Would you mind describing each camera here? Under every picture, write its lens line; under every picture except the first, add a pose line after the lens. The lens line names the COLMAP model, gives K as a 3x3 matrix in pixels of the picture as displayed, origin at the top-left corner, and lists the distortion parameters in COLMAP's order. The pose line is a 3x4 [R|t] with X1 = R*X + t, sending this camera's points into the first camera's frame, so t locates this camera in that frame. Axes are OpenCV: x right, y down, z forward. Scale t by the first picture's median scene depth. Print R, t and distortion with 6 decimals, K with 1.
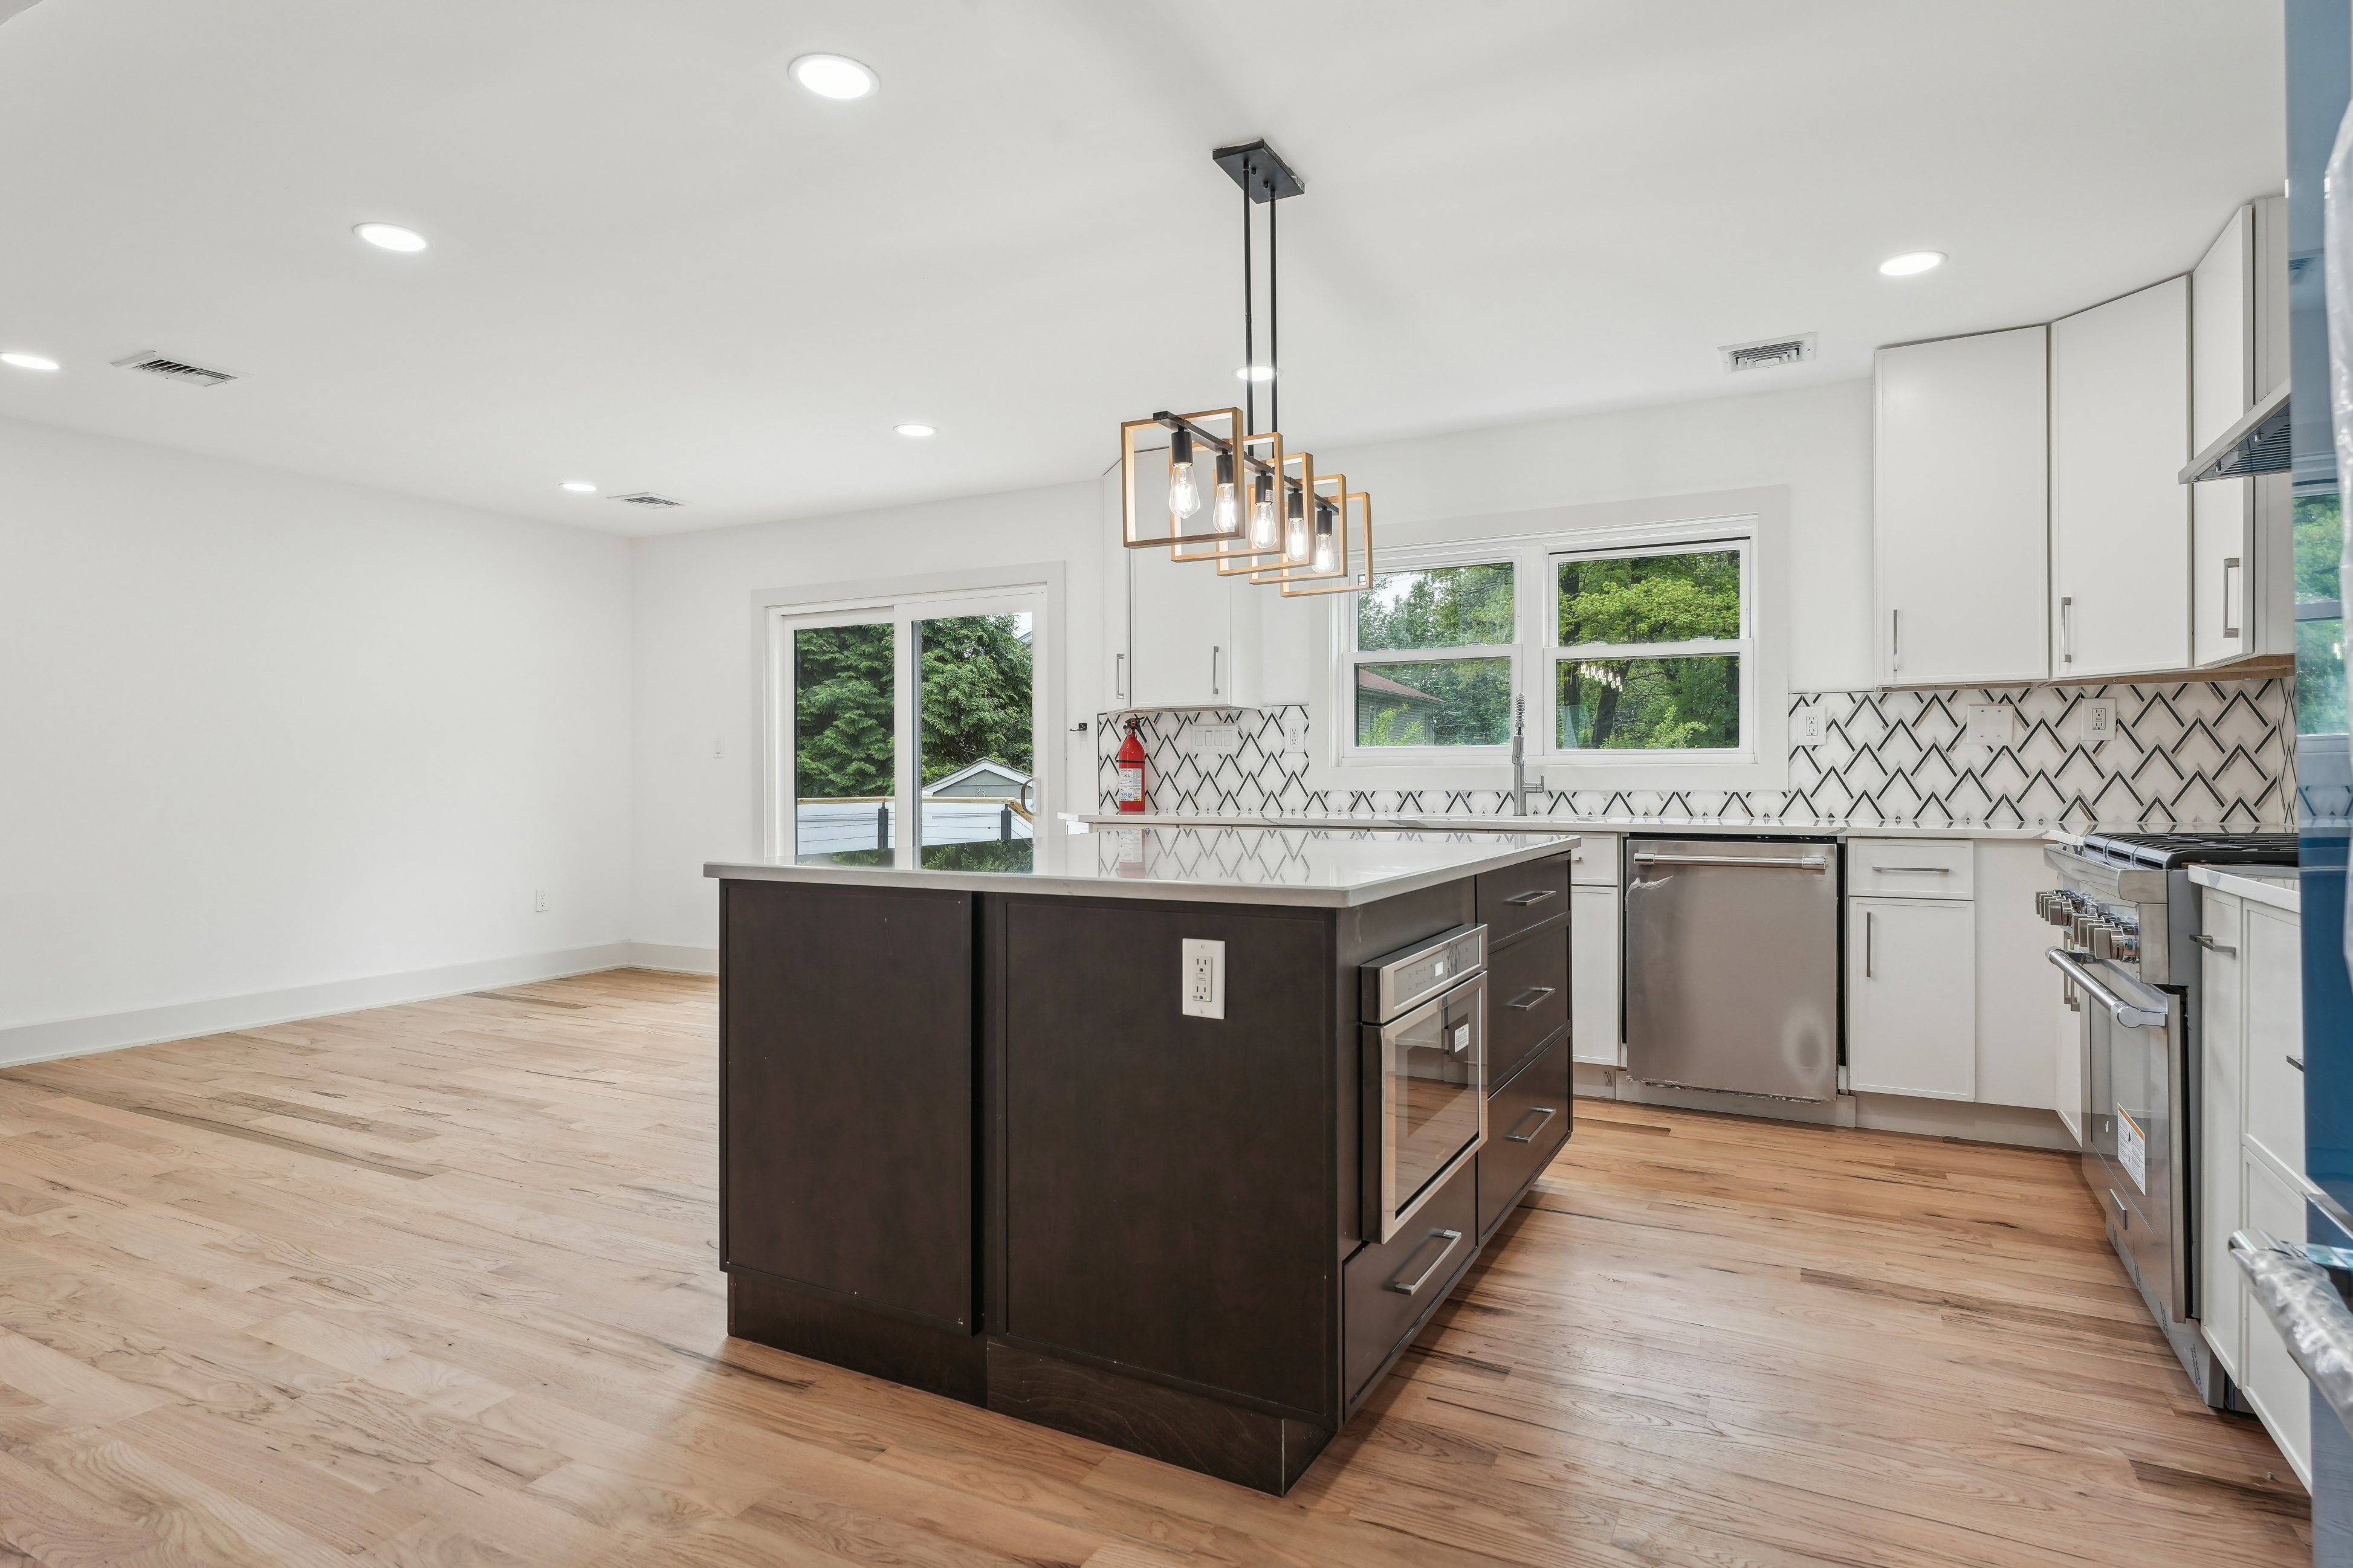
lens RADIAL K [[1253.4, 0, 1180.4], [0, 1253.4, 766.1], [0, 0, 1]] dist [0.006549, 0.000632]
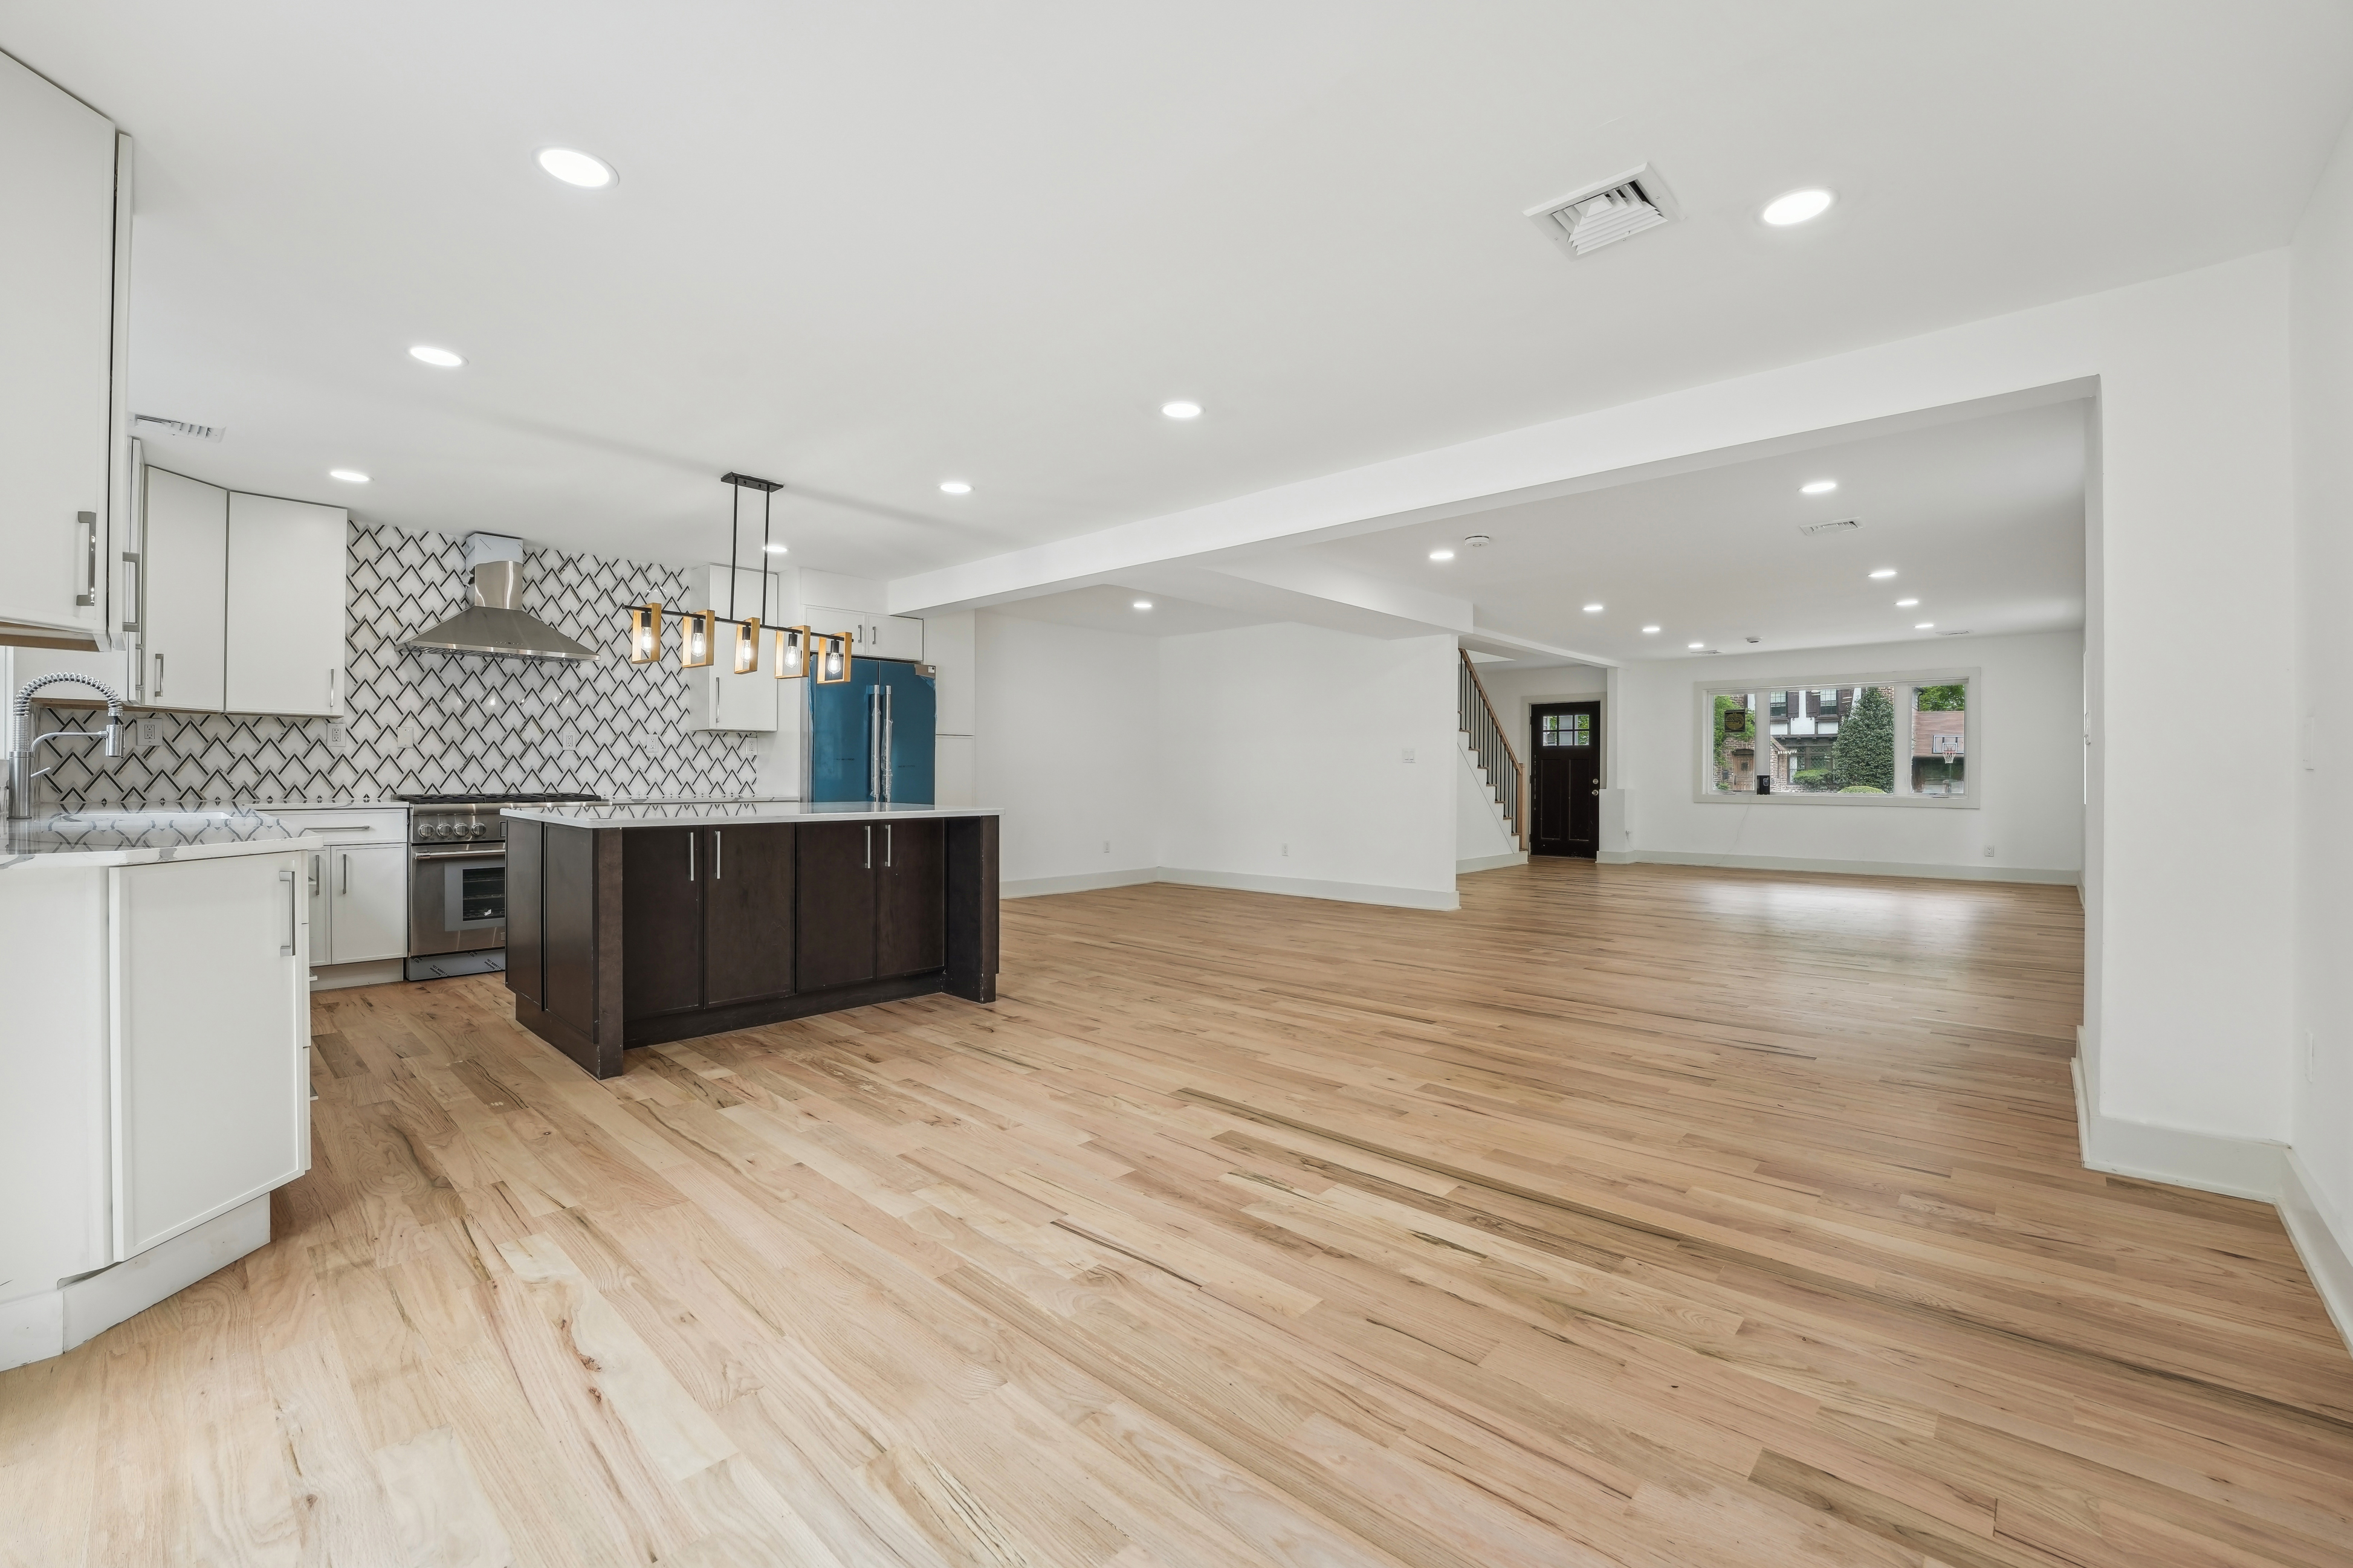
lens RADIAL K [[982.0, 0, 1176.0], [0, 982.0, 777.6], [0, 0, 1]] dist [-0.018782, 0.000995]
pose [[-0.962082, -0.000284, 0.272760, -0.701166], [-0.001285, 0.999993, -0.003491, 0.014841], [-0.272758, -0.003709, -0.962076, 1.583493]]
